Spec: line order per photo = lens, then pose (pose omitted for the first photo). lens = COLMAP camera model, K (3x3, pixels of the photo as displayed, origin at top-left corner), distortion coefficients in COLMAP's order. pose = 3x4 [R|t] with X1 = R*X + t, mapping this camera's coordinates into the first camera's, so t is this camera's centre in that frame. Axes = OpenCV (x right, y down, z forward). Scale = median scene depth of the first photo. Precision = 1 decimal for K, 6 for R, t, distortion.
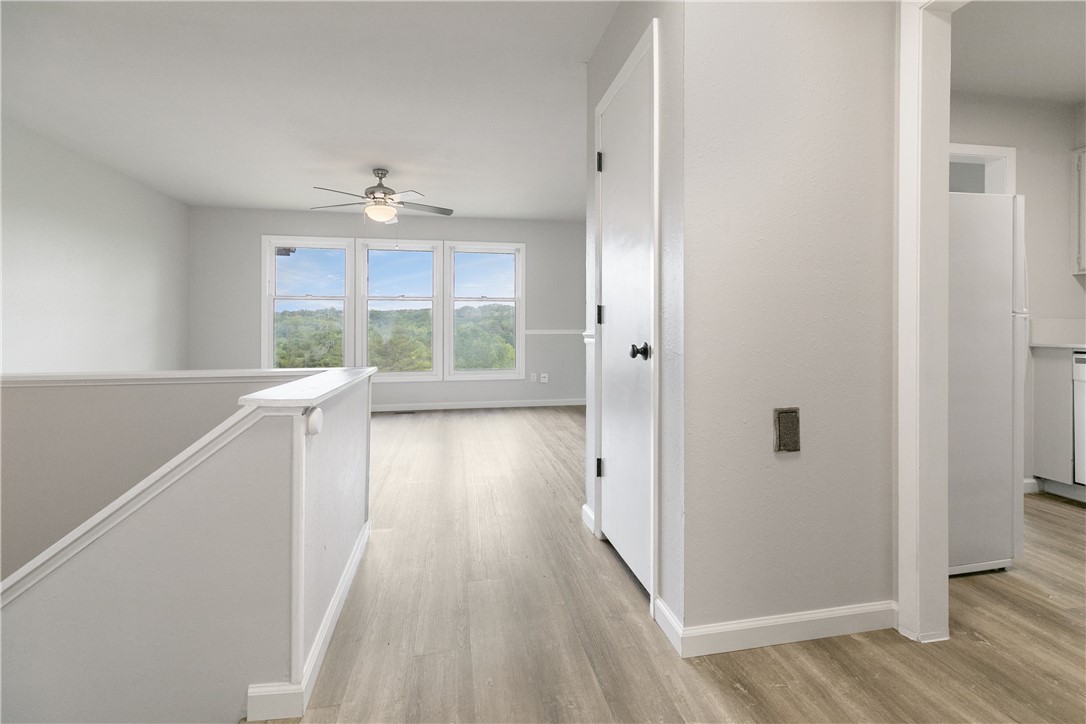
lens RADIAL K [[492.6, 0, 554.6], [0, 492.6, 331.0], [0, 0, 1]] dist [0.008970, -0.002058]
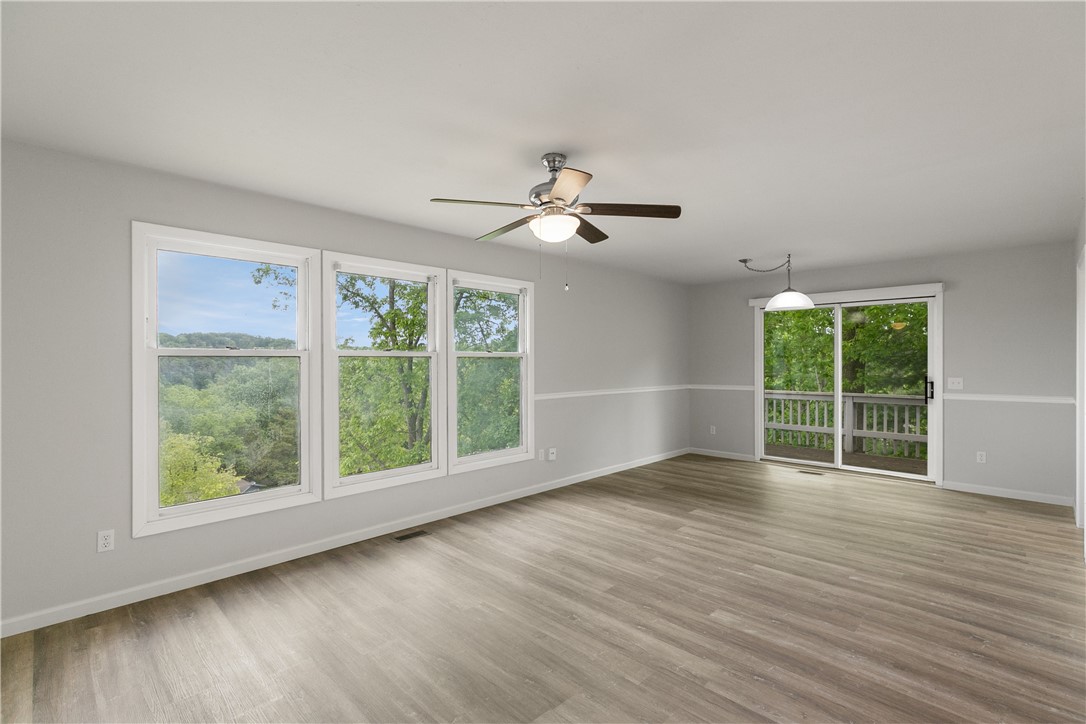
lens RADIAL K [[496.7, 0, 546.5], [0, 496.7, 361.3], [0, 0, 1]] dist [0.004227, -0.000920]
pose [[0.824354, -0.002265, 0.566070, -0.498564], [0.005114, 0.999981, -0.003447, -0.053006], [-0.566051, 0.005737, 0.824350, 0.358223]]
